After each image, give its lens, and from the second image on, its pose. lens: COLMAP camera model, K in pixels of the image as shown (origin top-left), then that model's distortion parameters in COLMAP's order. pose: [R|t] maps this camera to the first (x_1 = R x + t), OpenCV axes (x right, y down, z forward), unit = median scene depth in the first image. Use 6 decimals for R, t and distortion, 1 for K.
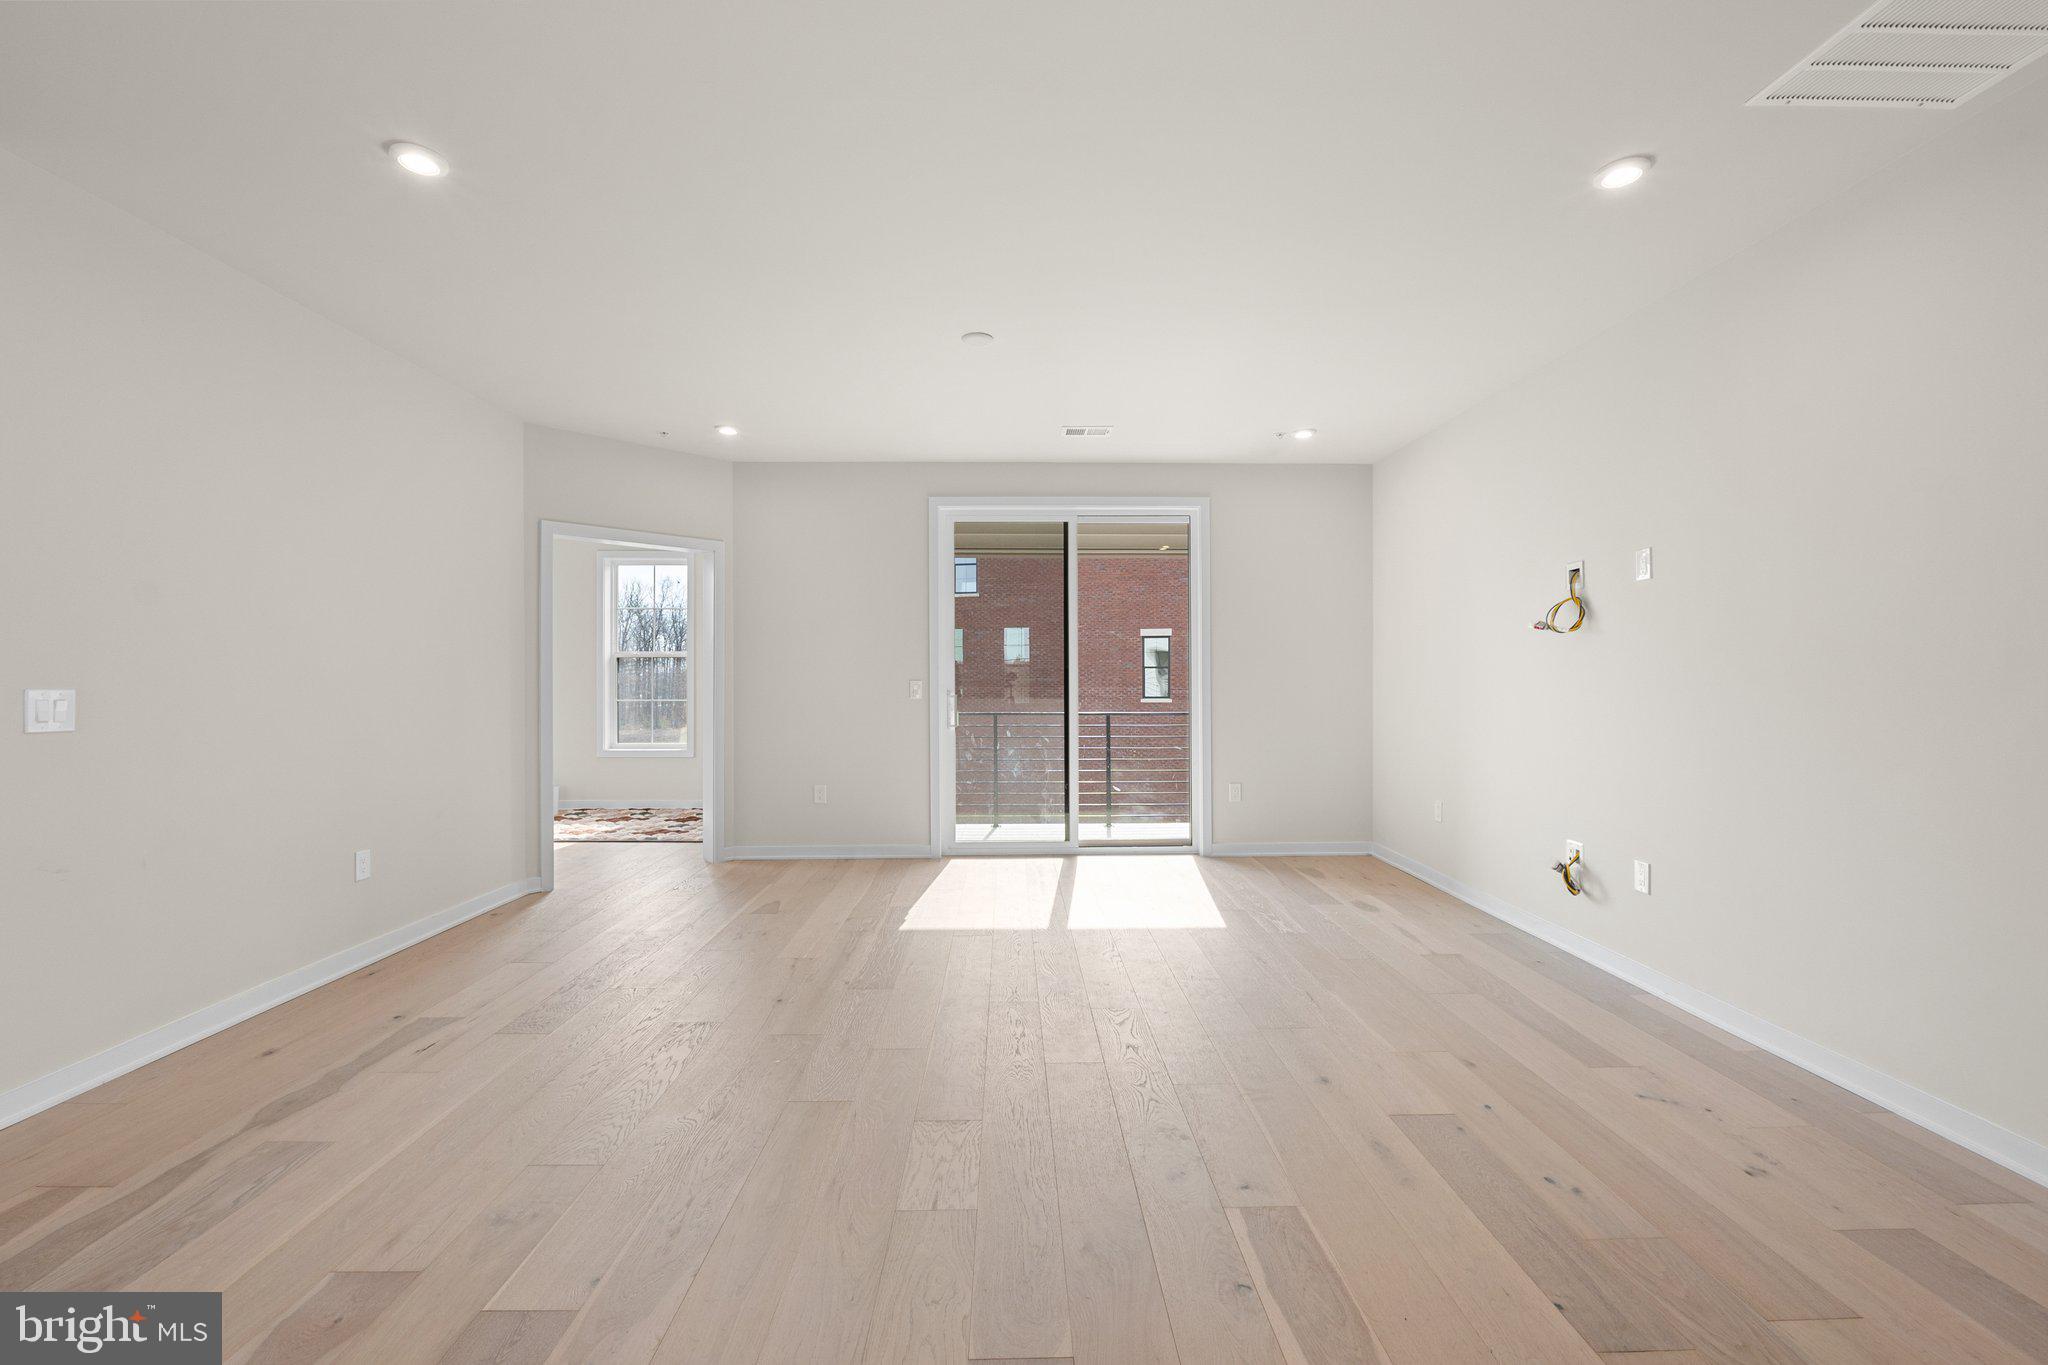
lens RADIAL K [[851.8, 0, 1024.7], [0, 851.8, 678.8], [0, 0, 1]] dist [-0.012403, 0.000793]
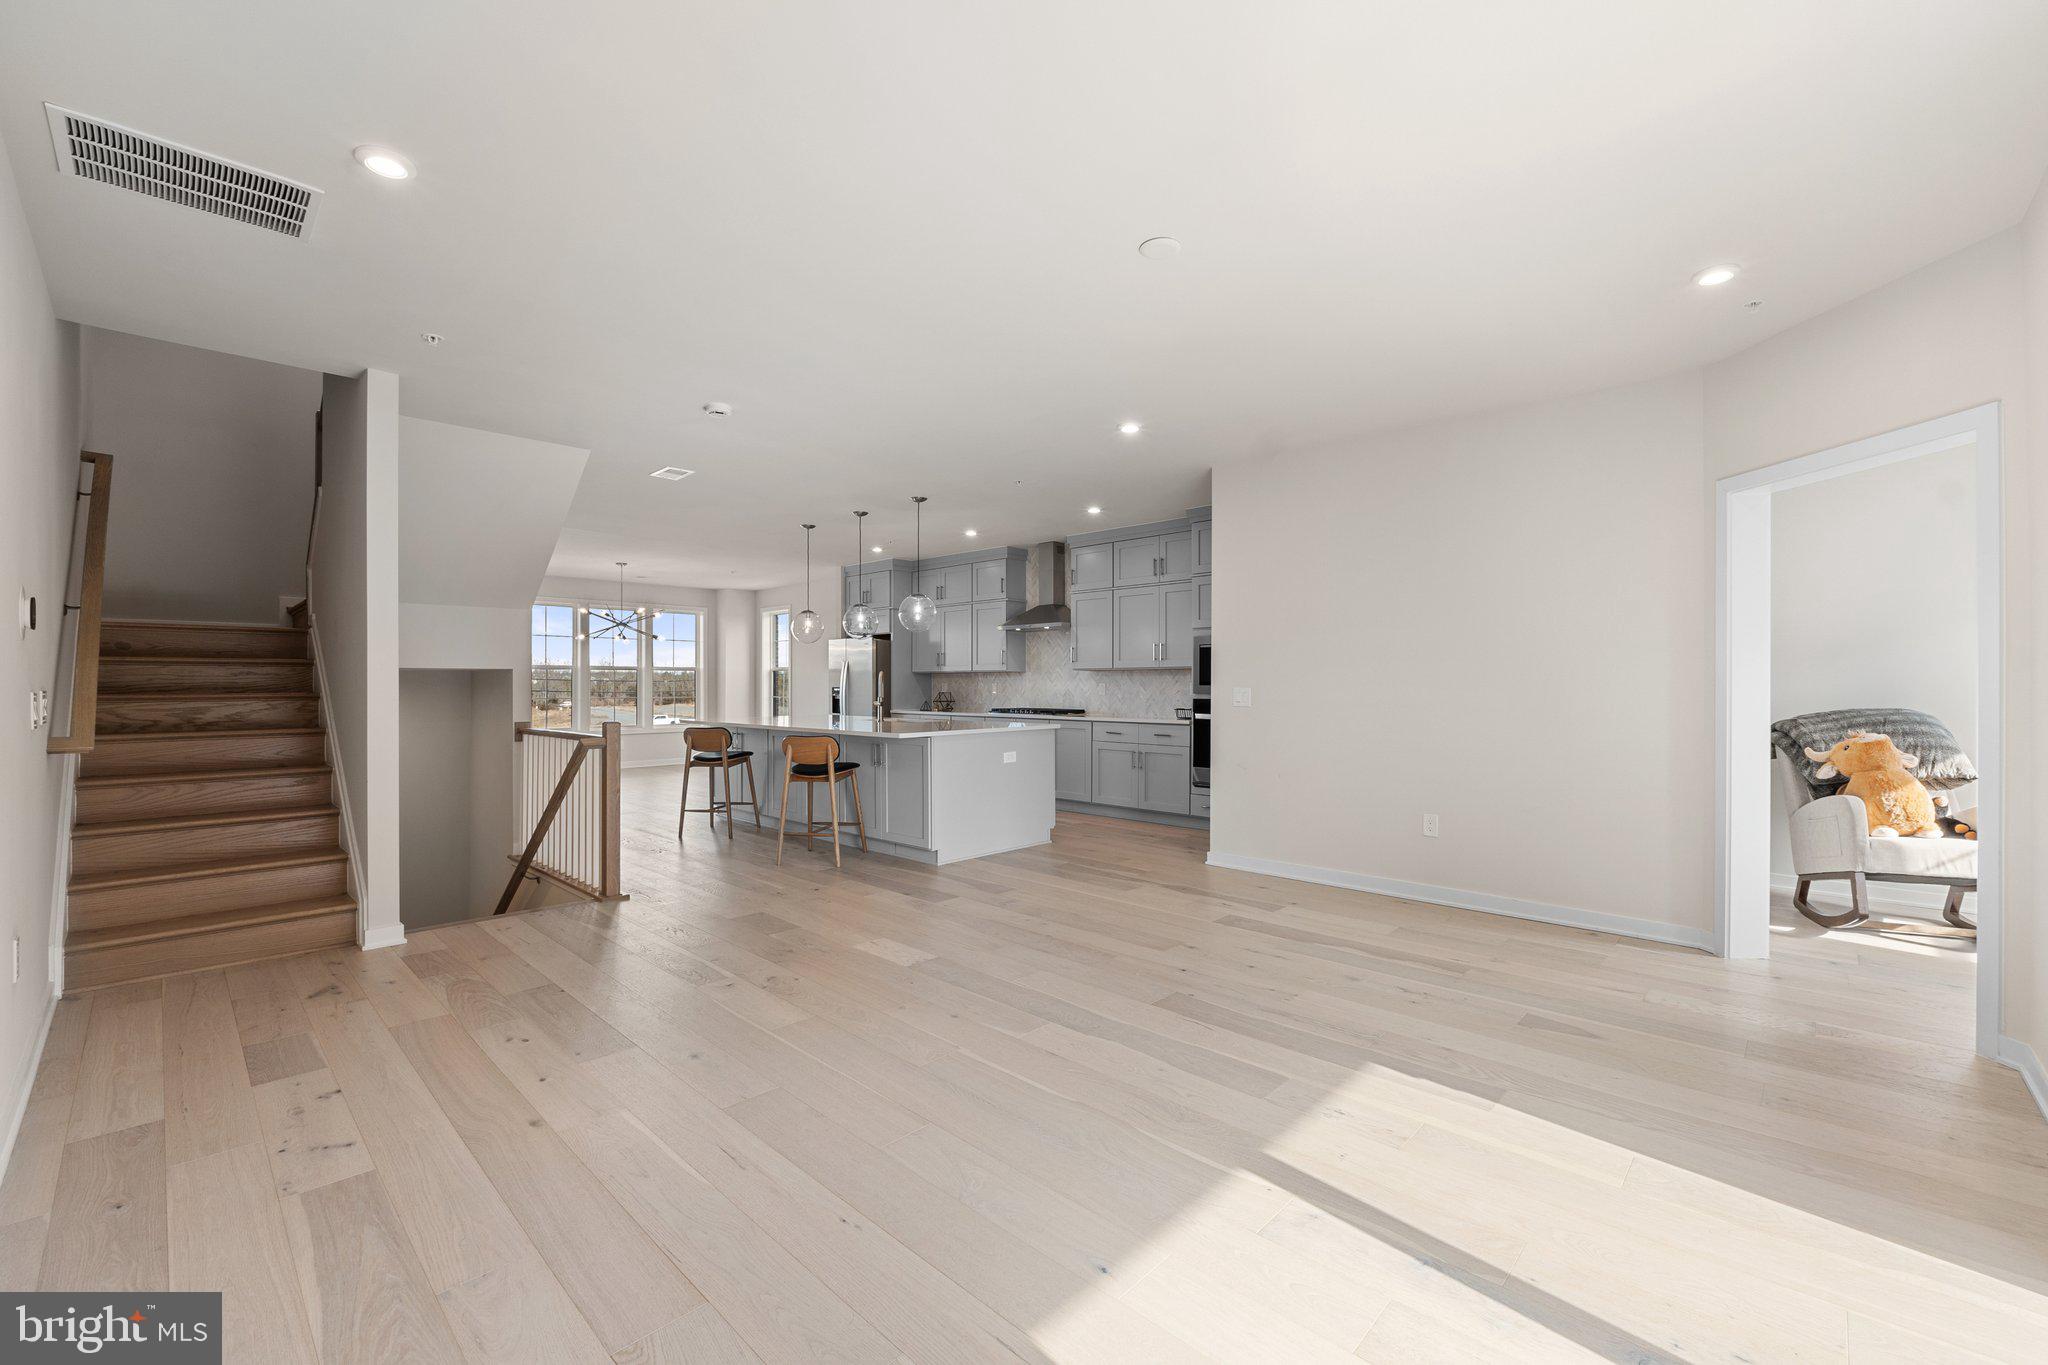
lens RADIAL K [[851.8, 0, 1035.7], [0, 851.8, 673.1], [0, 0, 1]] dist [-0.012403, 0.000793]
pose [[-0.700351, -0.008961, -0.713742, 0.585177], [-0.001156, 0.999934, -0.011419, -0.001601], [0.713798, -0.007172, -0.700315, 1.466477]]
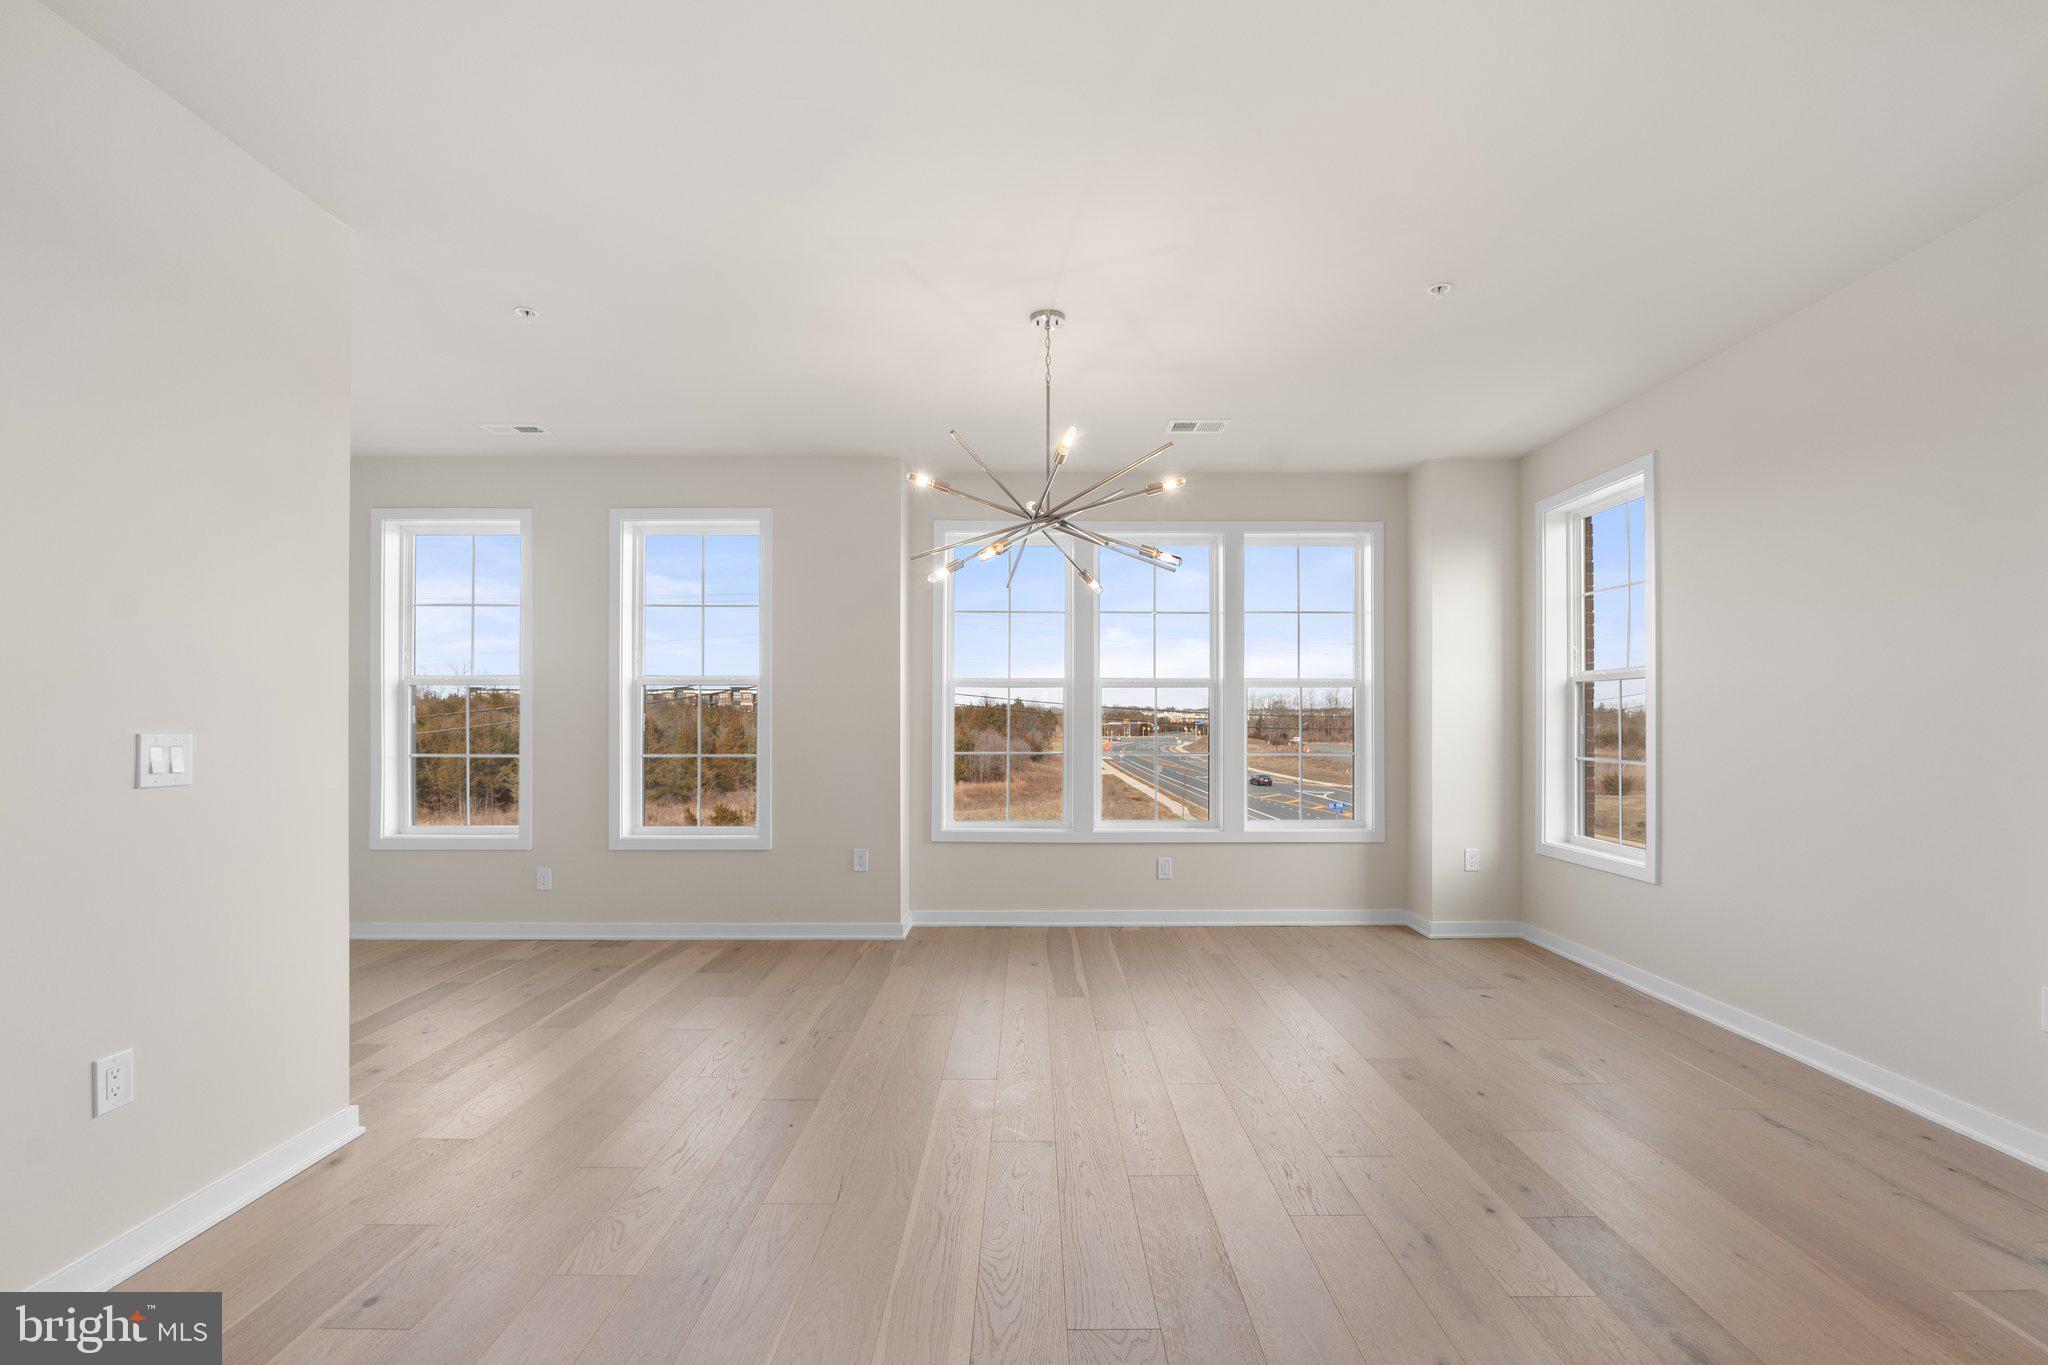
lens RADIAL K [[851.8, 0, 1028.5], [0, 851.8, 702.6], [0, 0, 1]] dist [-0.012403, 0.000793]
pose [[-0.999631, 0.000725, 0.027161, -0.449962], [0.000242, 0.999842, -0.017760, -0.000545], [-0.027170, -0.017747, -0.999473, -0.616461]]
